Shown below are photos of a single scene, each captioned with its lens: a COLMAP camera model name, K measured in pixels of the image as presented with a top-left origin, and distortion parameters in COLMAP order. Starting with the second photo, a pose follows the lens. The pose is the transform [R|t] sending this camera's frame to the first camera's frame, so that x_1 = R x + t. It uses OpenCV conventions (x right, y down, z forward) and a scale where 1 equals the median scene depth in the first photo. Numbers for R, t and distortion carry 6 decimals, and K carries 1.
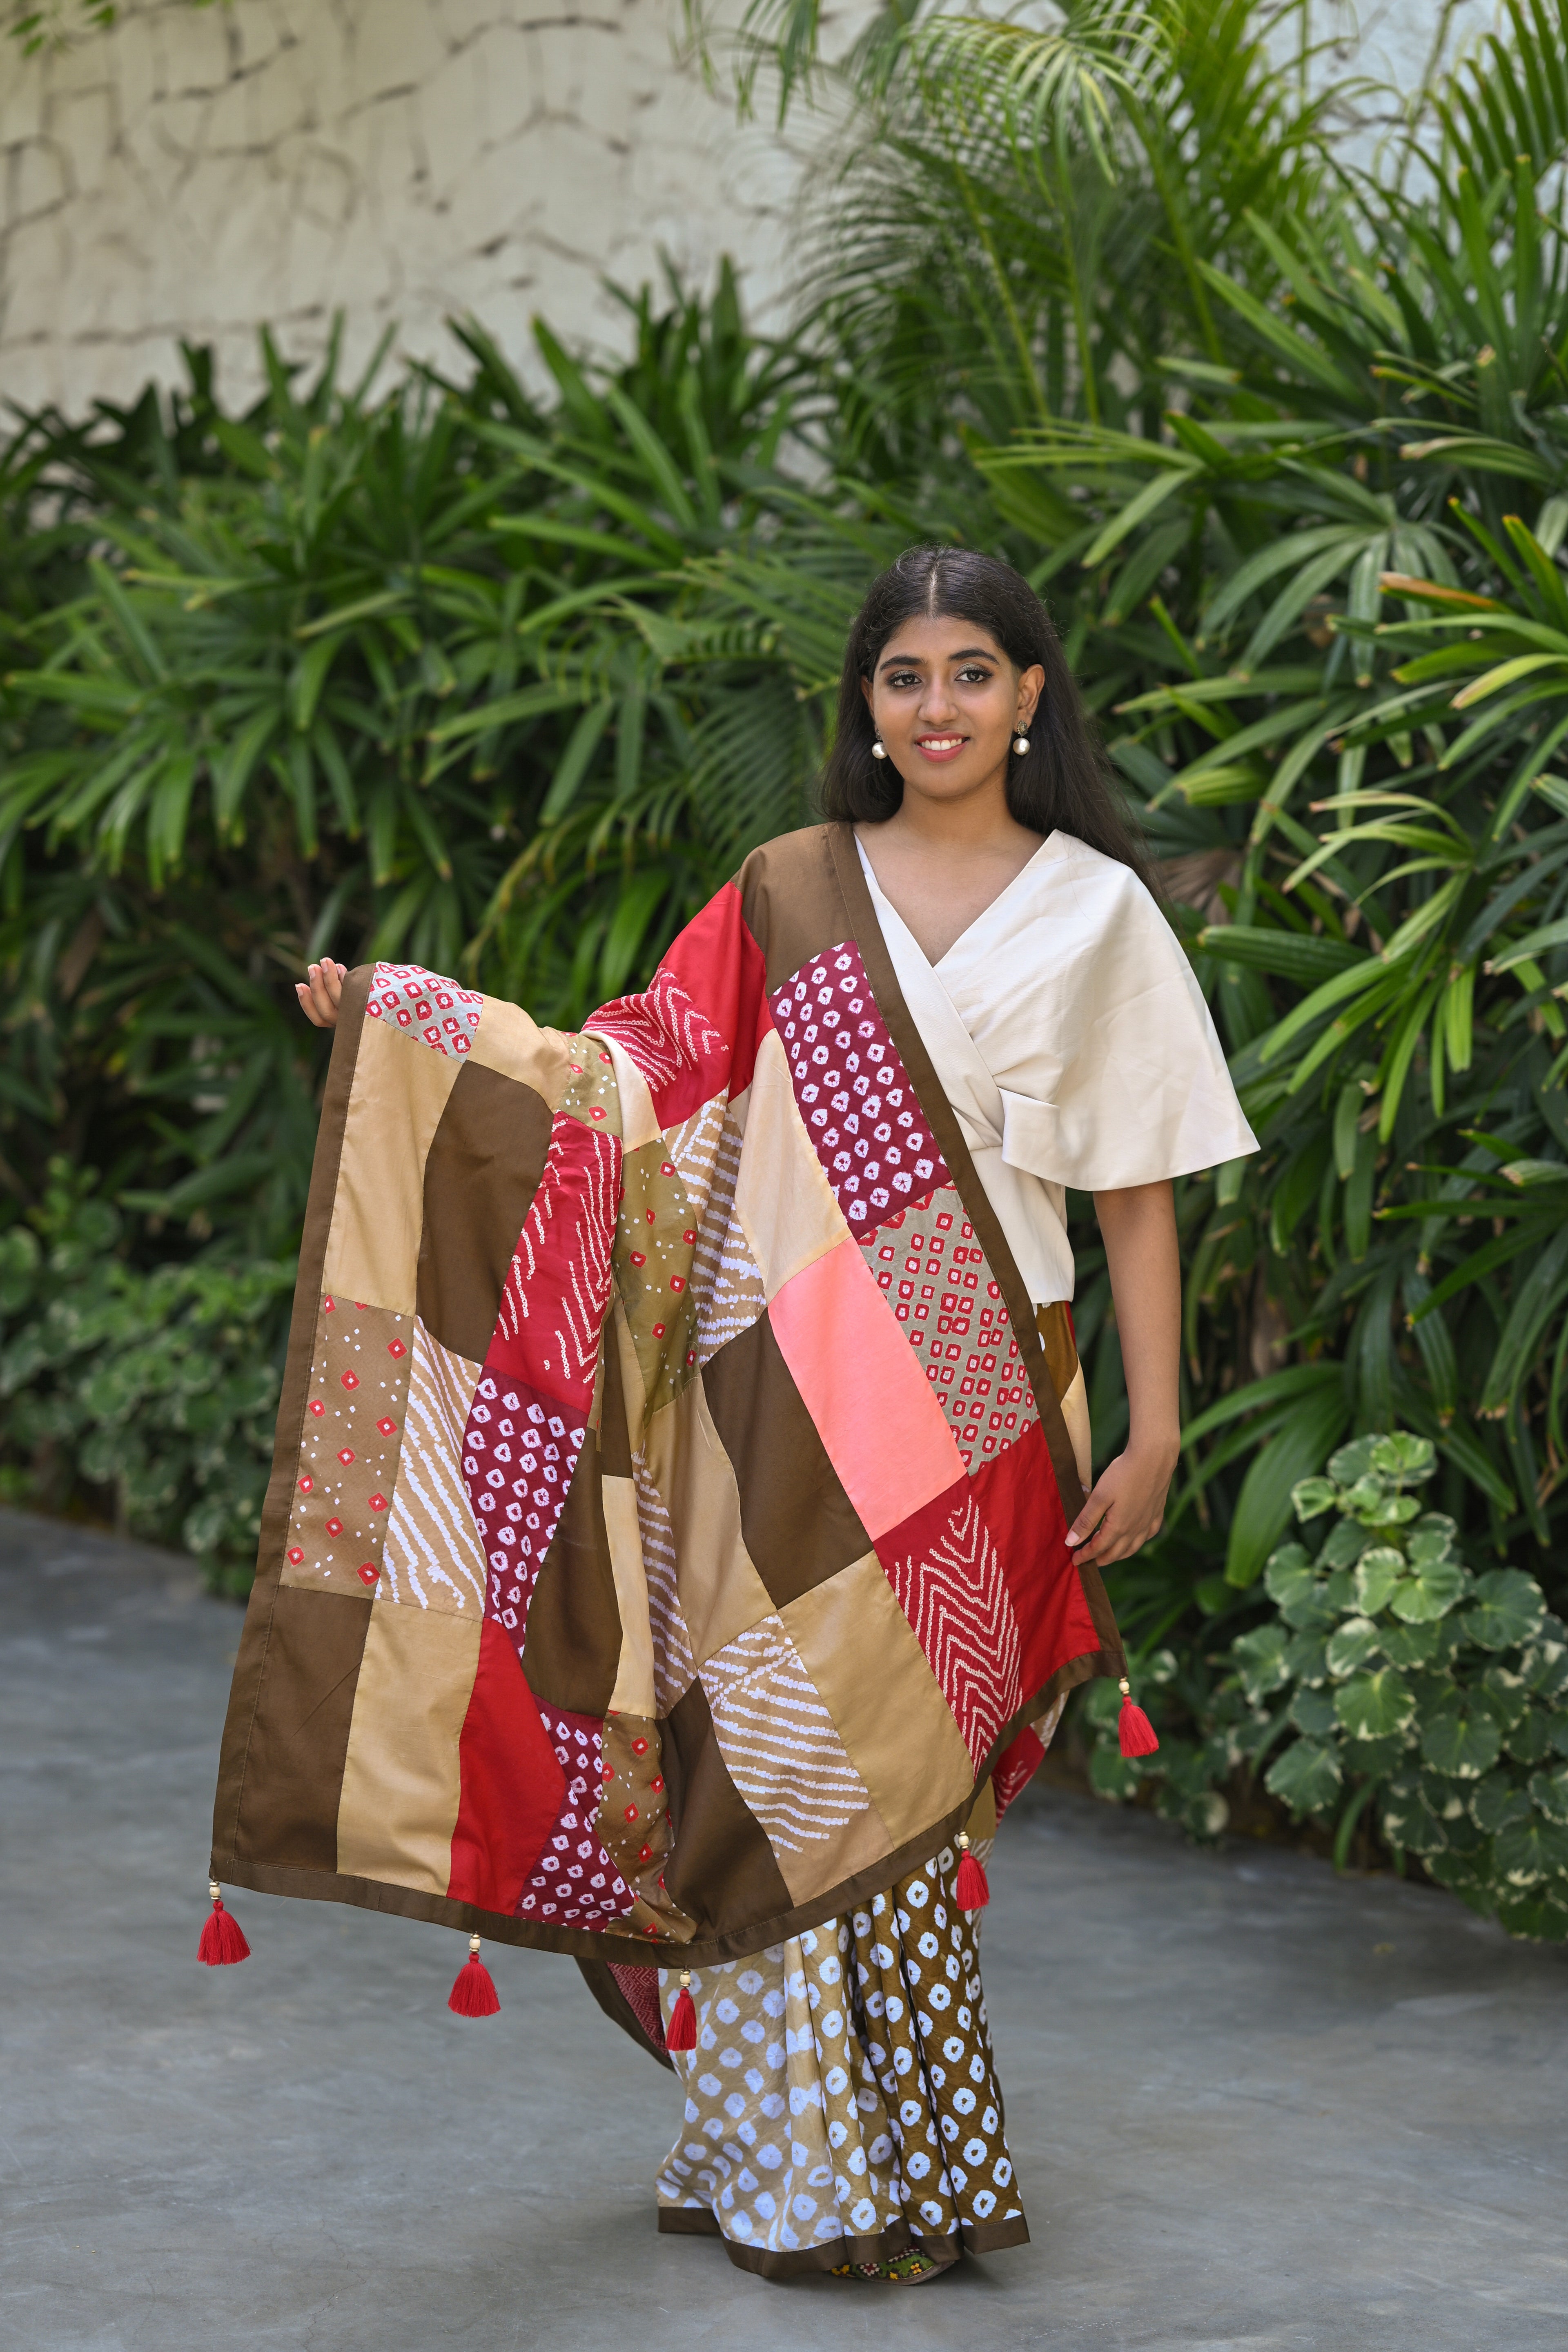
lens RADIAL K [[4130.9, 0, 784.0], [0, 4130.9, 1176.0], [0, 0, 1]] dist [0.081822, 0.131419]
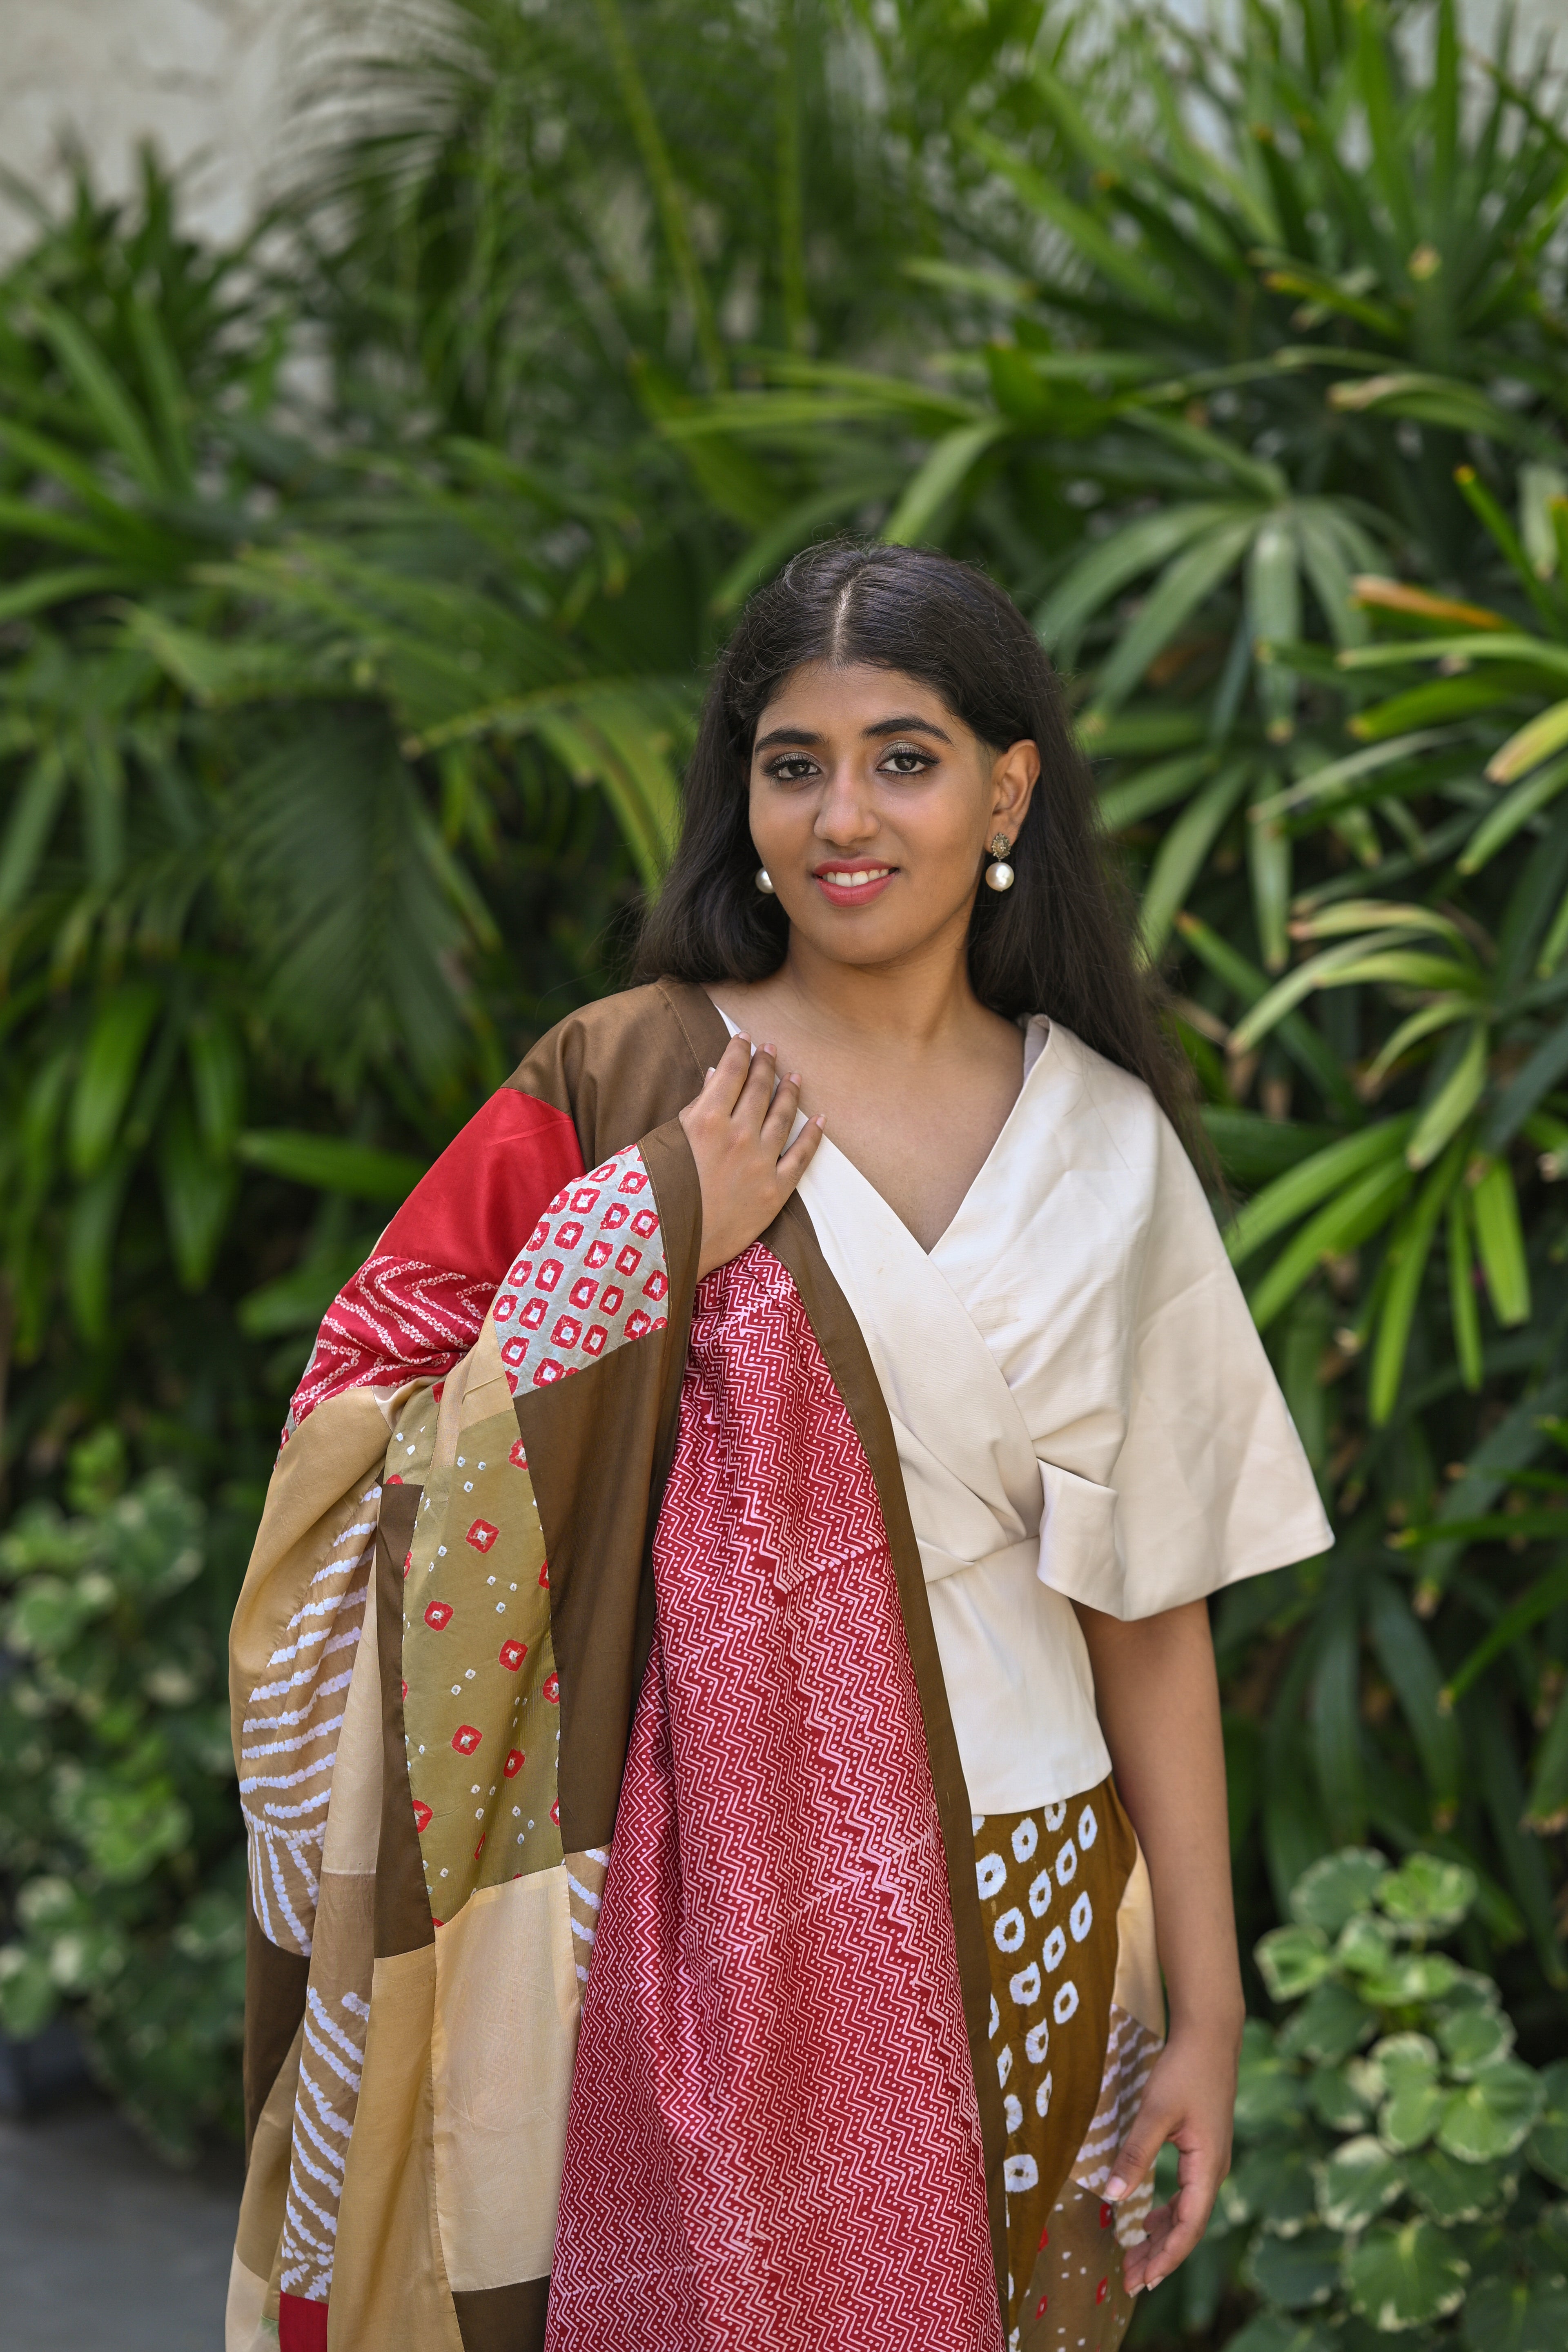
lens RADIAL K [[4130.9, 0, 784.0], [0, 4130.9, 1176.0], [0, 0, 1]] dist [0.081822, 0.131419]
pose [[0.981814, -0.030854, 0.187322, -0.075145], [0.029028, 0.999501, 0.012484, -0.060301], [-0.187614, -0.006820, 0.982219, 0.363356]]
